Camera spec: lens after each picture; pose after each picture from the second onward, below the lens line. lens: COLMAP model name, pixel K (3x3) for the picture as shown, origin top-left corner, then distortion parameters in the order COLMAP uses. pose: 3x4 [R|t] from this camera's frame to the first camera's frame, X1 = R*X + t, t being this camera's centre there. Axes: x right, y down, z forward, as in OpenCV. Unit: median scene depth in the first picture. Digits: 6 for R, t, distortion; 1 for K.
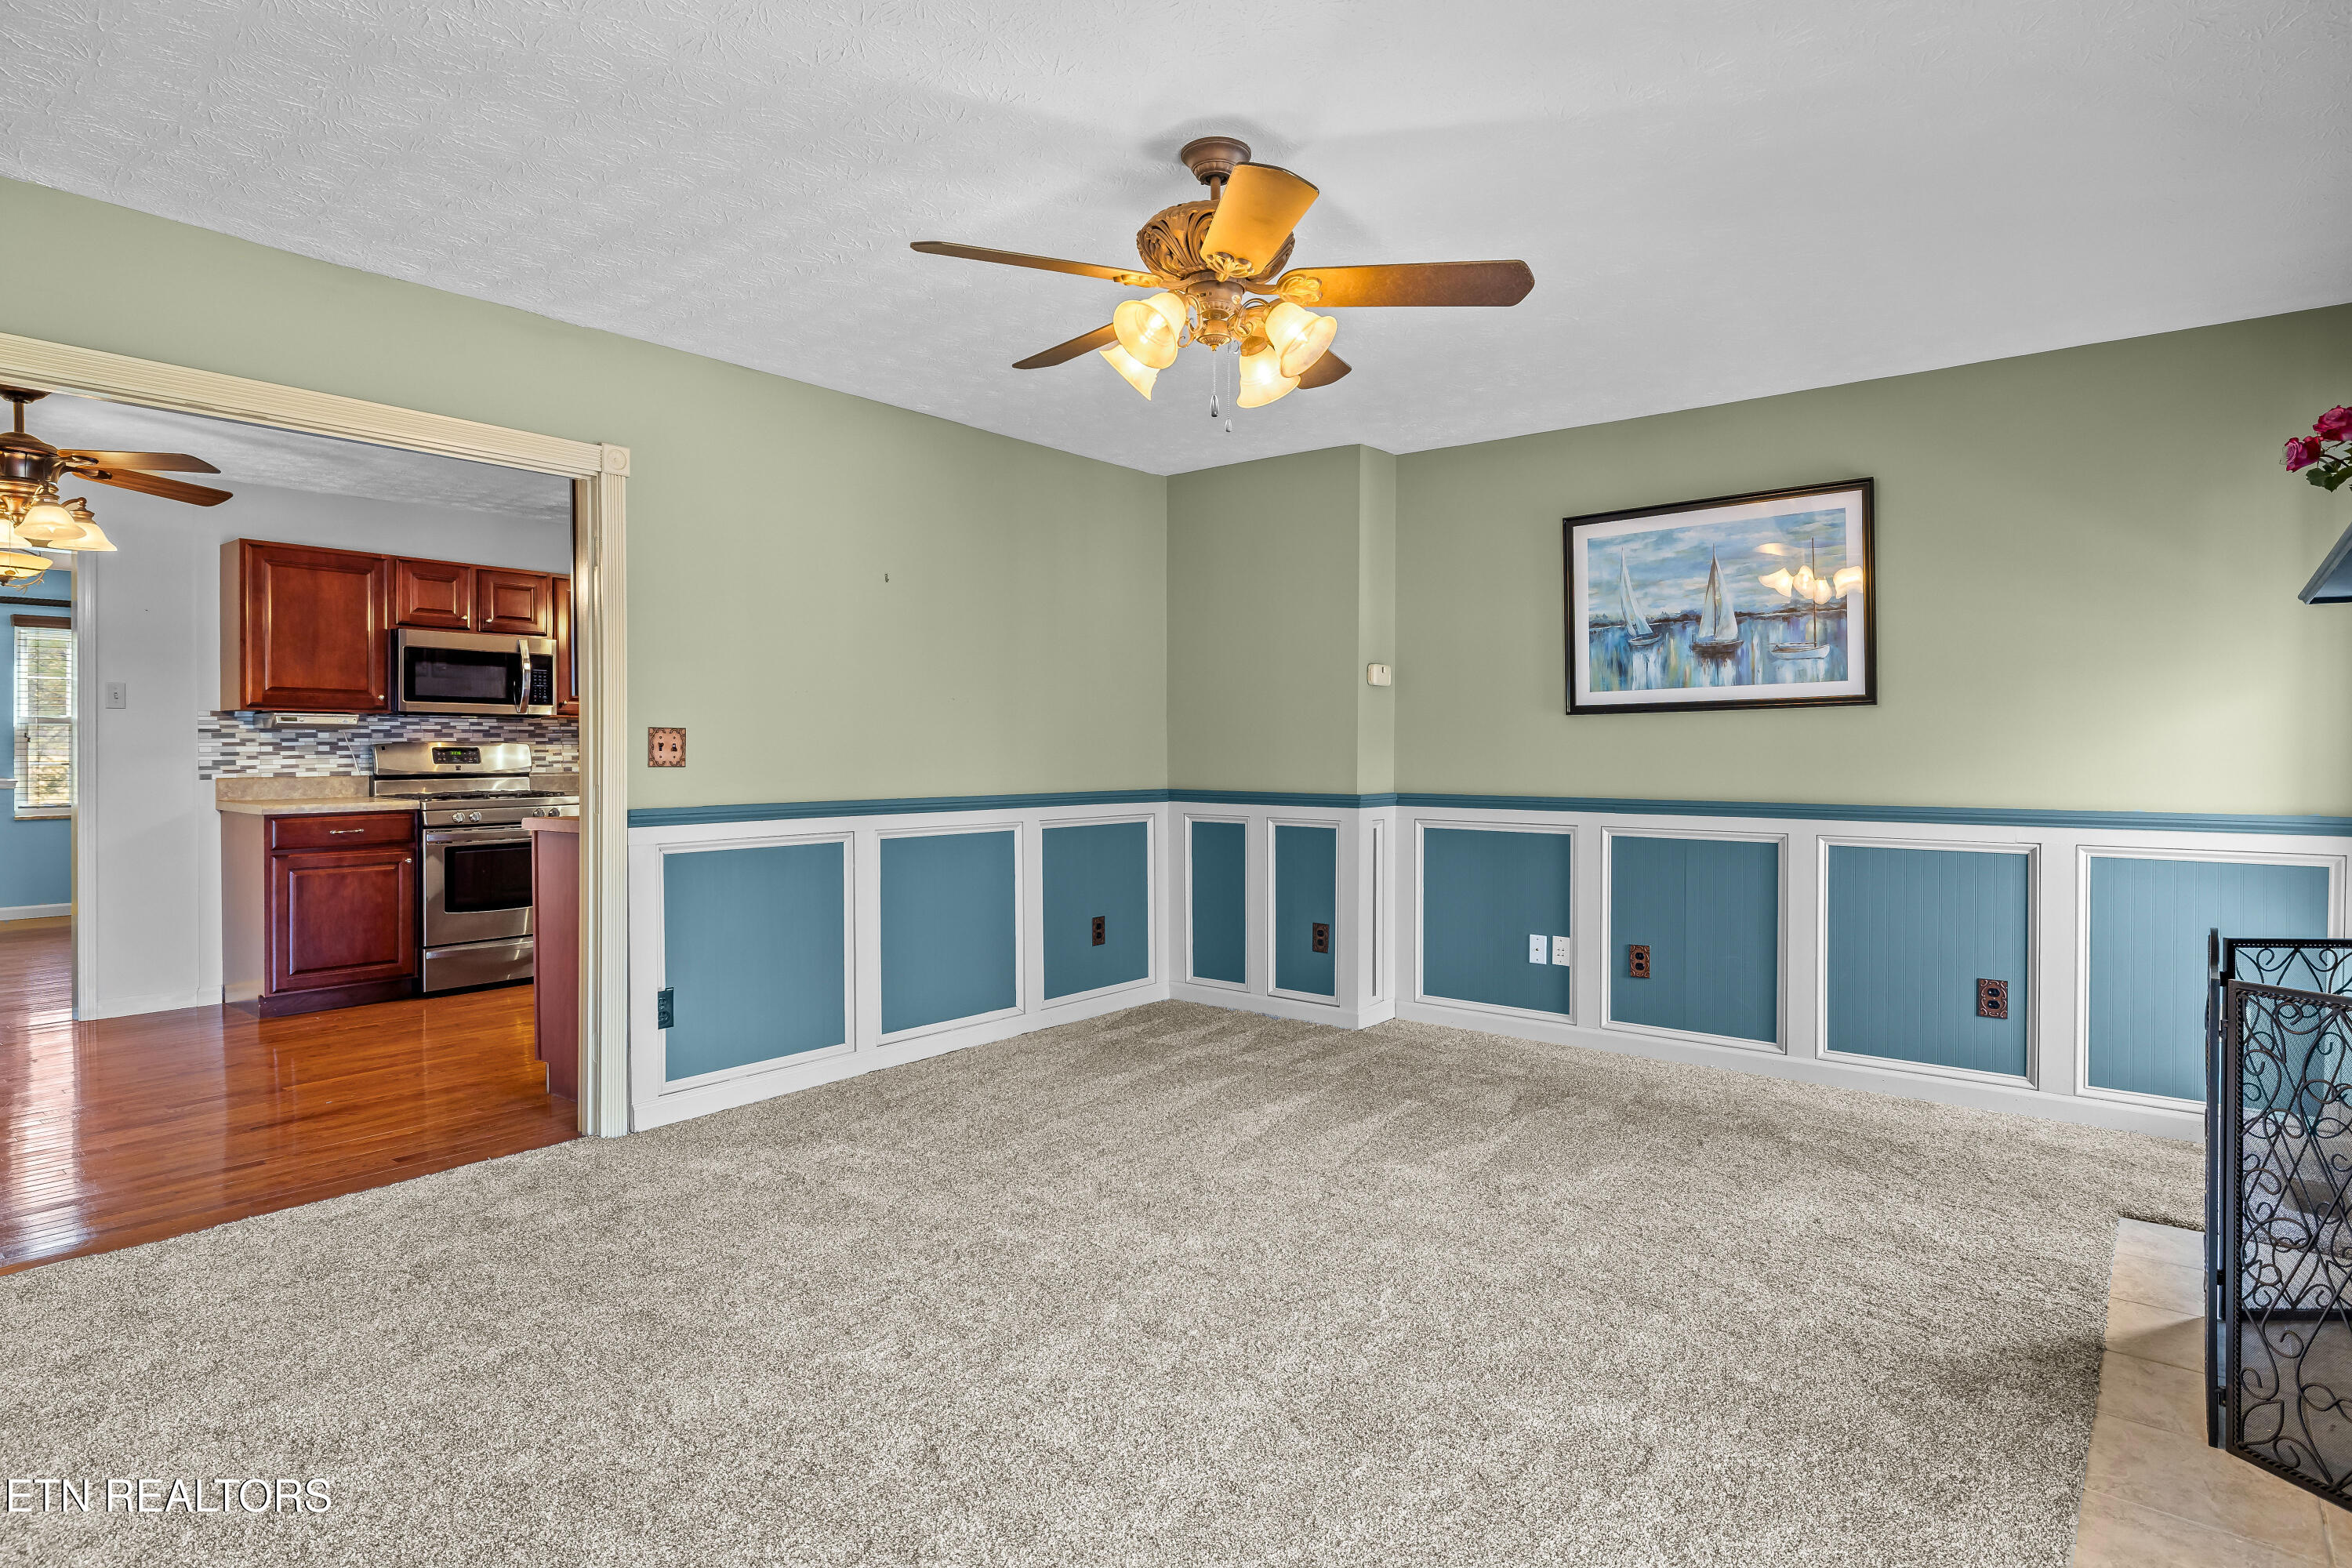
lens RADIAL K [[1261.8, 0, 1151.6], [0, 1261.8, 776.3], [0, 0, 1]] dist [0.000061, -0.000891]
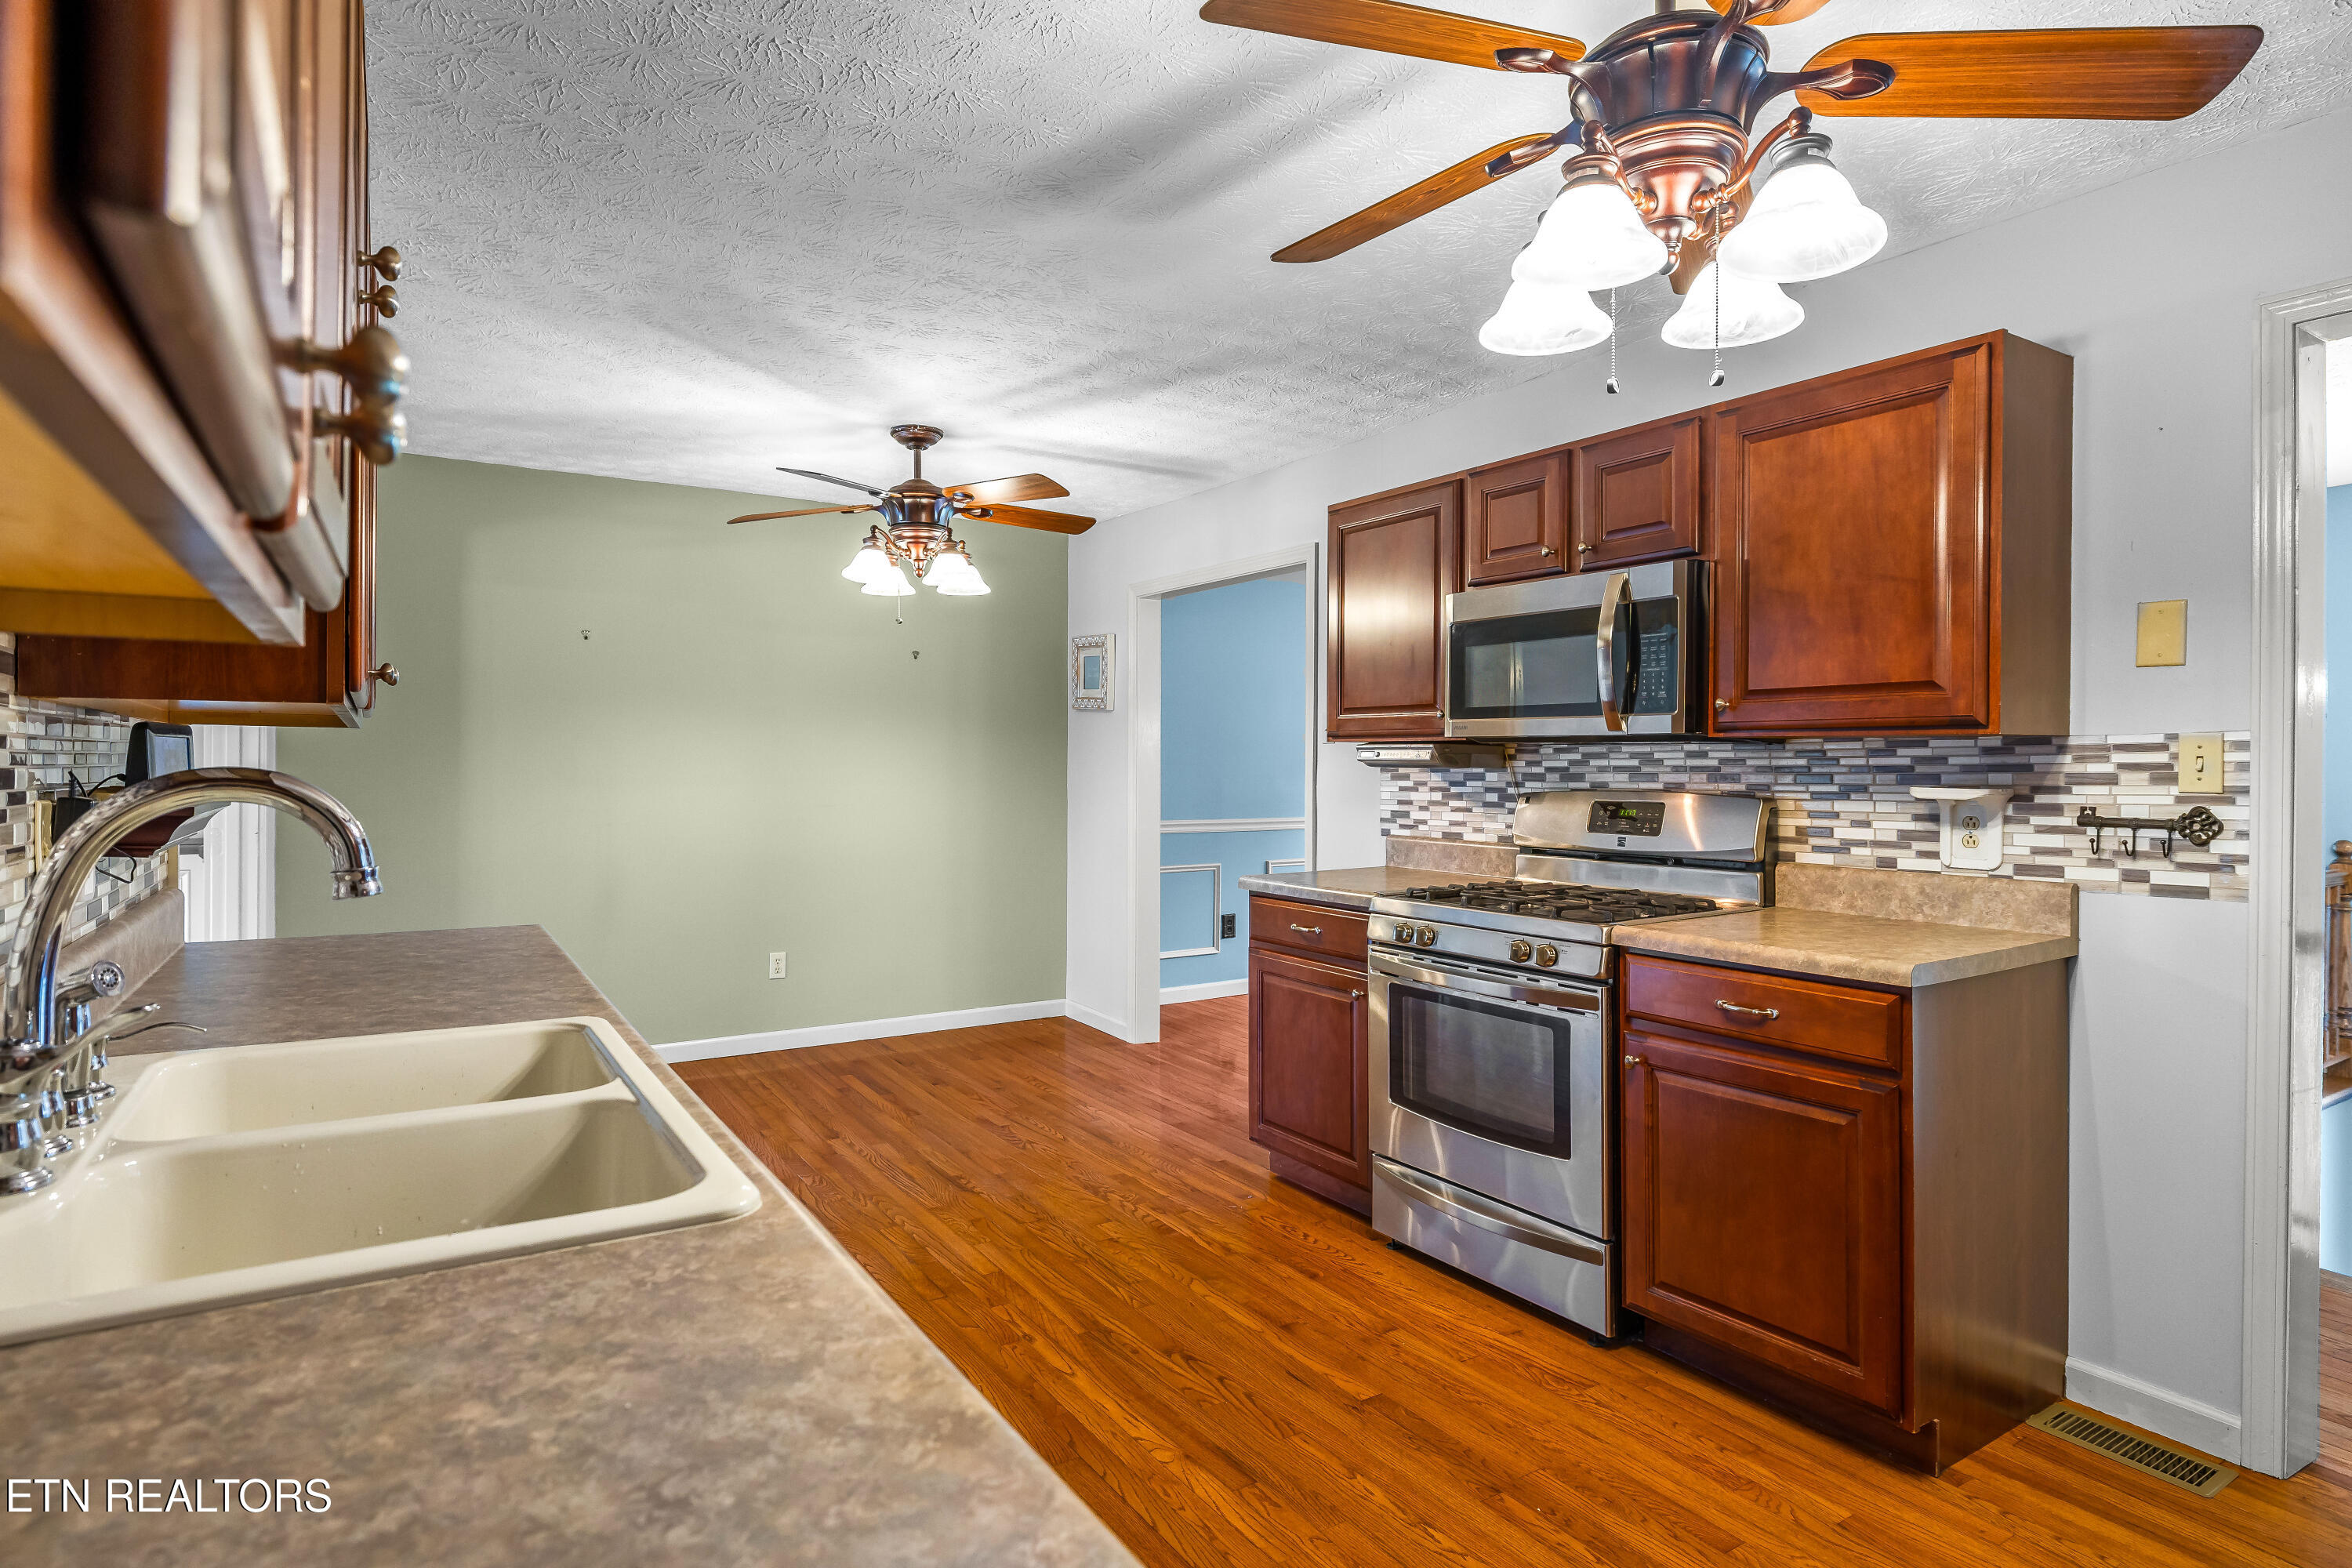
lens RADIAL K [[1261.8, 0, 1173.7], [0, 1261.8, 768.7], [0, 0, 1]] dist [0.000061, -0.000891]
pose [[-0.317585, 0.008097, -0.948195, -0.003238], [-0.019175, 0.999704, 0.014960, -0.044283], [0.948036, 0.022932, -0.317336, 1.078339]]
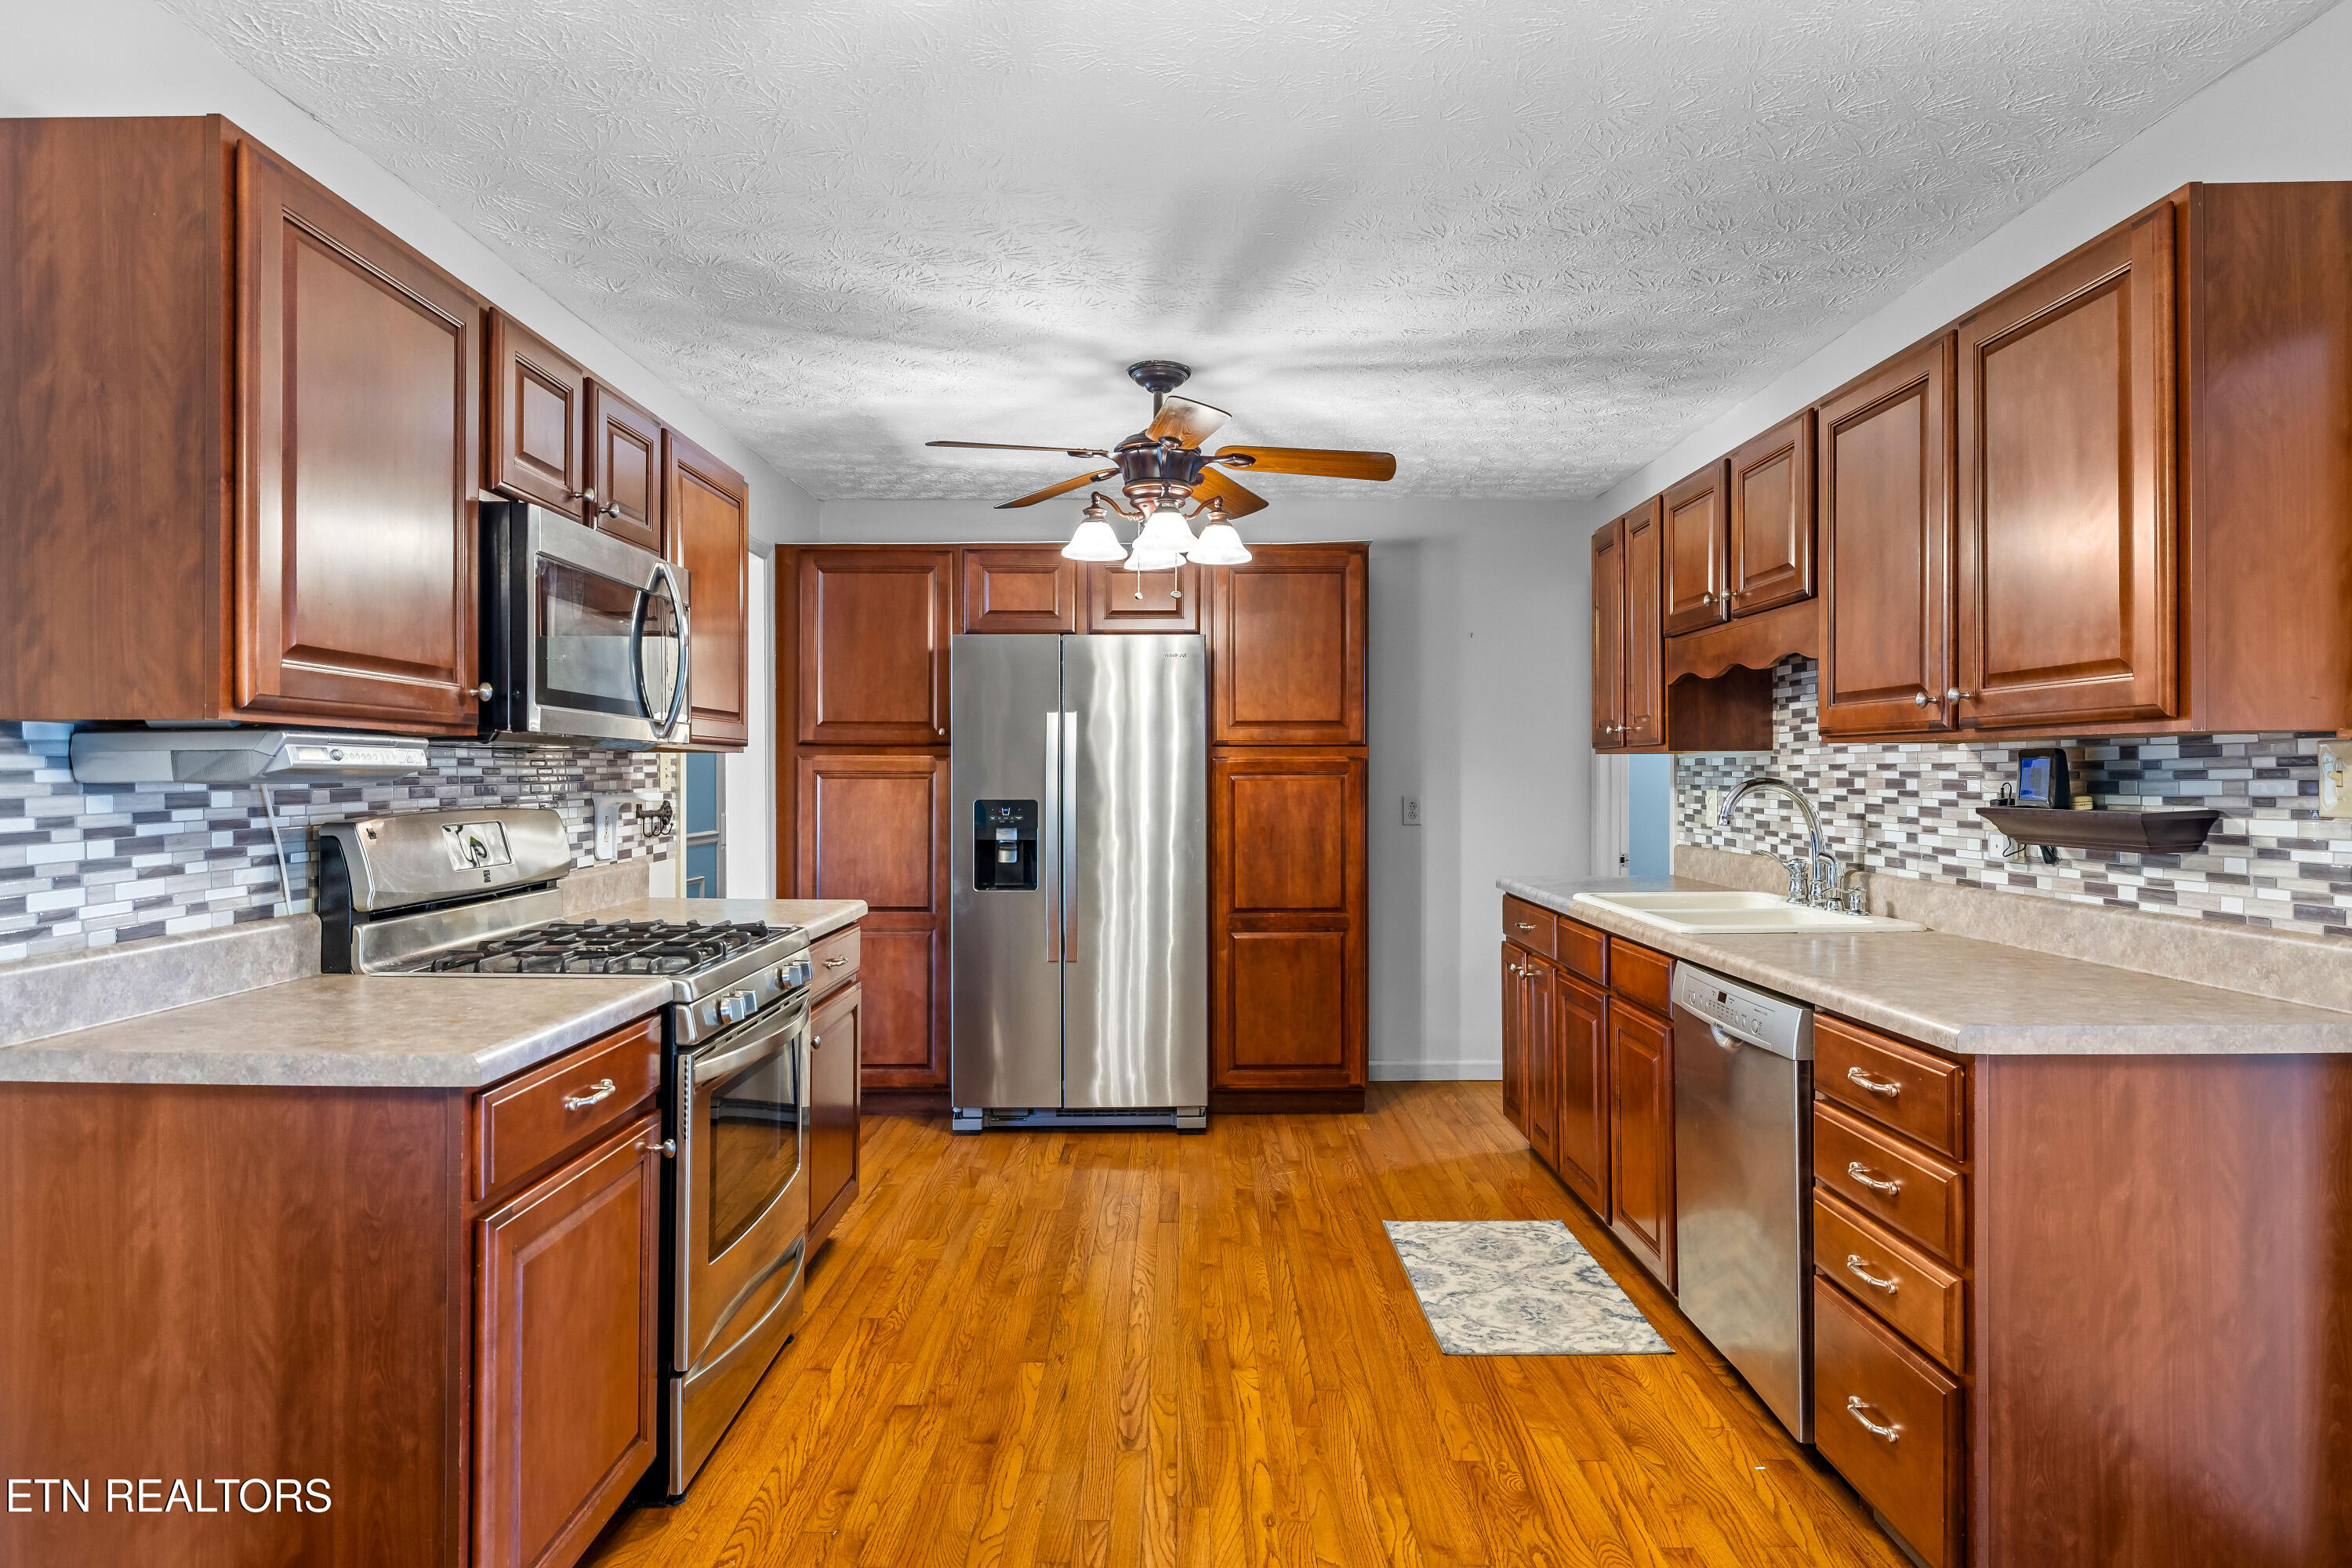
lens RADIAL K [[1319.3, 0, 1185.6], [0, 1319.3, 777.9], [0, 0, 1]] dist [0.002595, 0.000472]
pose [[0.774169, -0.004811, 0.632961, -0.698132], [0.018798, 0.999705, -0.015393, -0.028994], [-0.632700, 0.023815, 0.774031, 0.593640]]
